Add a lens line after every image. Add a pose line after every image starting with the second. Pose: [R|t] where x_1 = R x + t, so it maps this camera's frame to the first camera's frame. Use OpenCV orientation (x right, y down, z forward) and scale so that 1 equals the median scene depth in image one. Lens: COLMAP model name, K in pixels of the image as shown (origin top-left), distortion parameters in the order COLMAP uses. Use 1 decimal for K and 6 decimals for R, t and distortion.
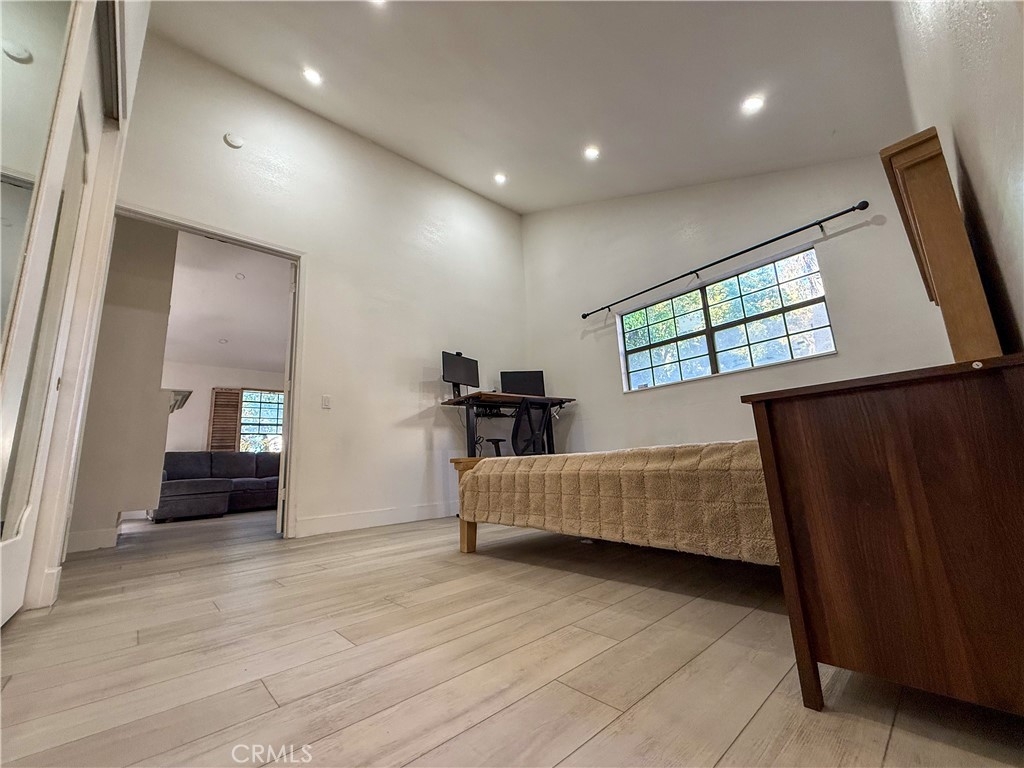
lens RADIAL K [[408.4, 0, 511.9], [0, 408.4, 385.6], [0, 0, 1]] dist [0.001603, 0.000174]
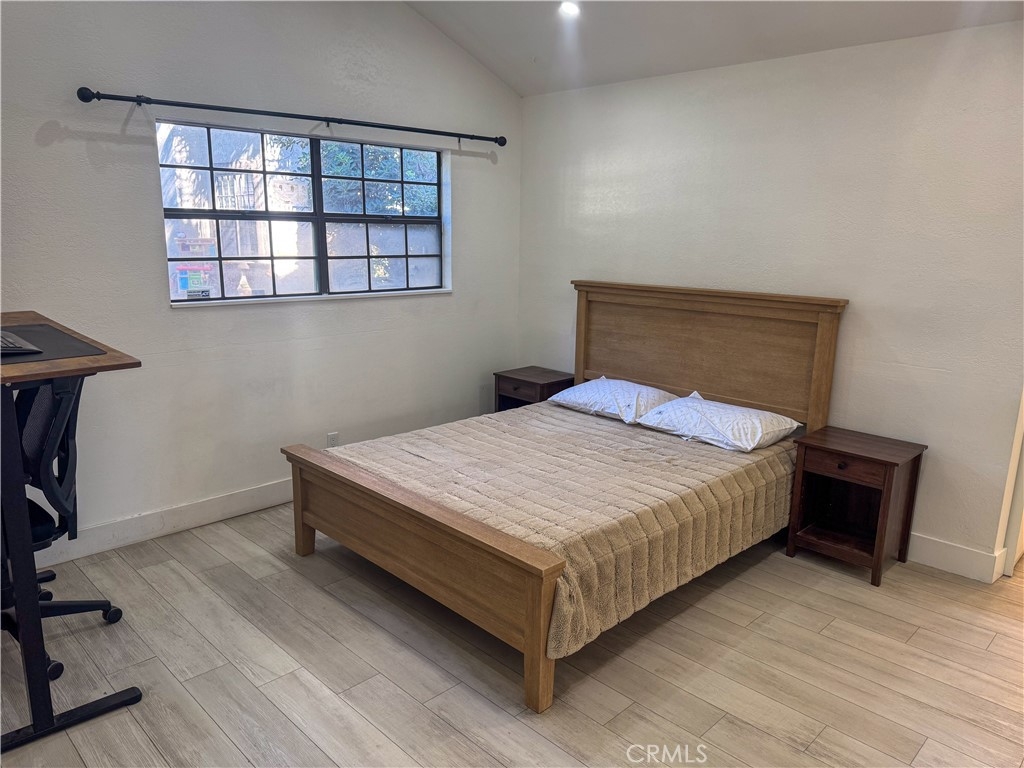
lens RADIAL K [[721.9, 0, 506.8], [0, 721.9, 386.2], [0, 0, 1]] dist [0.043589, -0.044894]
pose [[-0.046824, -0.161391, 0.985779, -0.589951], [-0.205879, 0.967233, 0.148576, -0.098638], [-0.977457, -0.195994, -0.078517, 0.681082]]
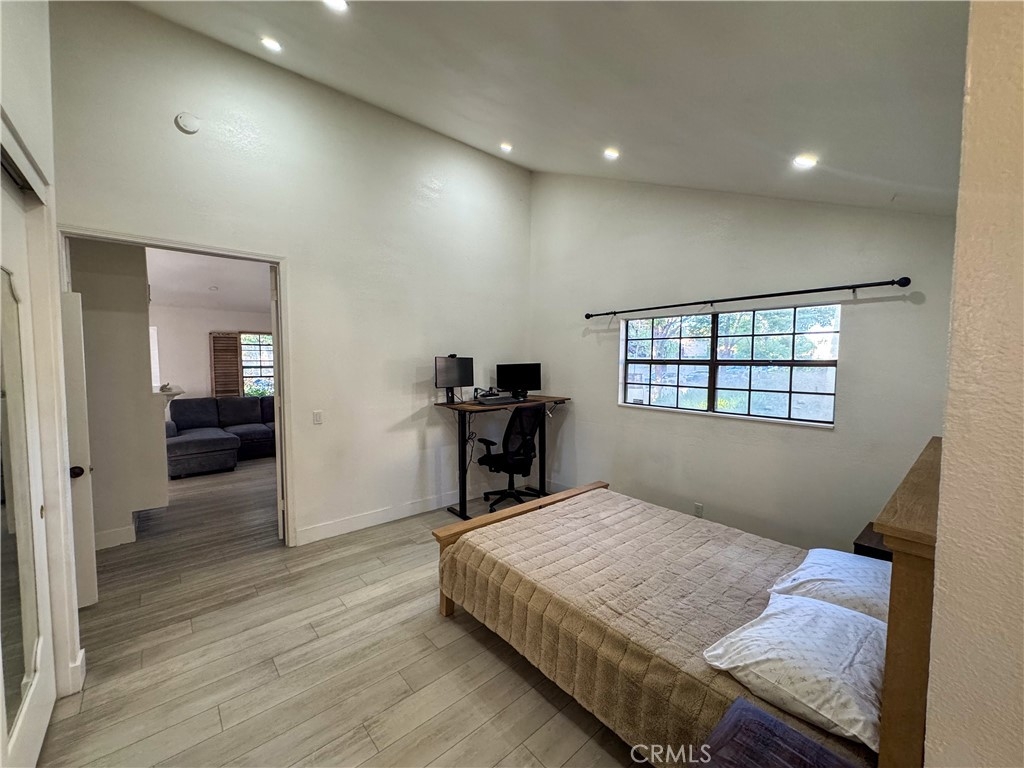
lens RADIAL K [[408.1, 0, 514.6], [0, 408.1, 385.3], [0, 0, 1]] dist [-0.003310, 0.001110]
pose [[0.998141, 0.060780, -0.004444, 0.024740], [-0.057562, 0.964215, 0.258796, -0.272706], [0.020015, -0.258059, 0.965922, 0.051604]]
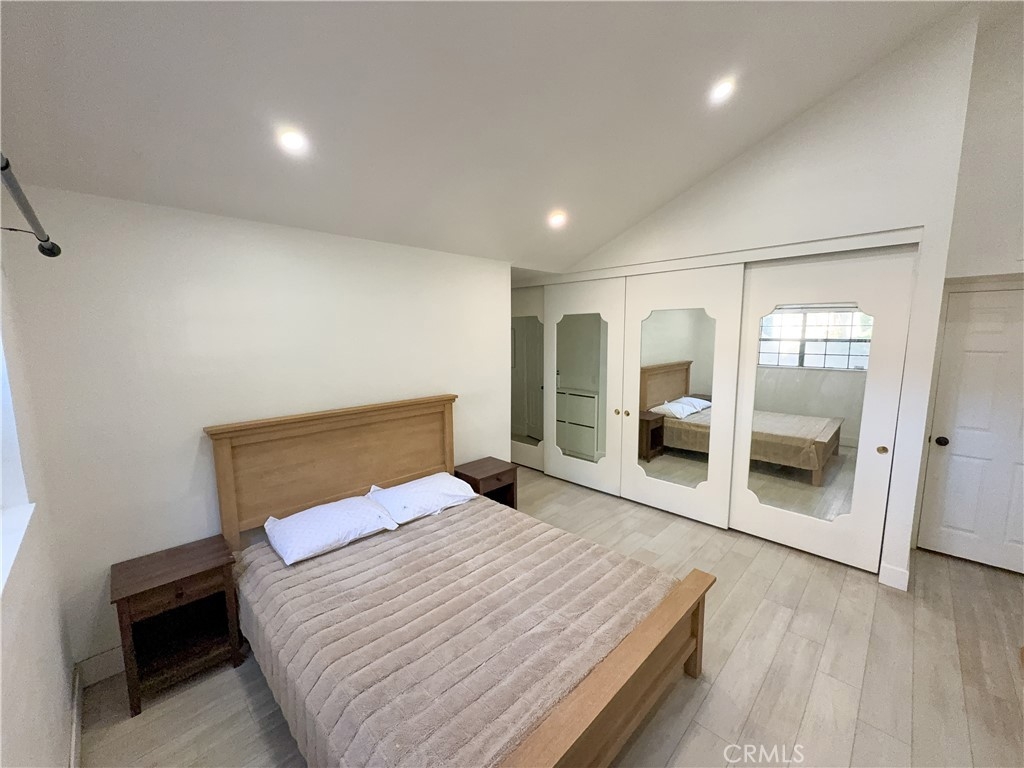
lens RADIAL K [[408.4, 0, 513.4], [0, 408.4, 385.6], [0, 0, 1]] dist [0.001603, 0.000174]
pose [[-0.996069, 0.070523, -0.053609, 0.160124], [0.073973, 0.995116, -0.065359, -0.105600], [0.048738, -0.069068, -0.996421, 1.075415]]
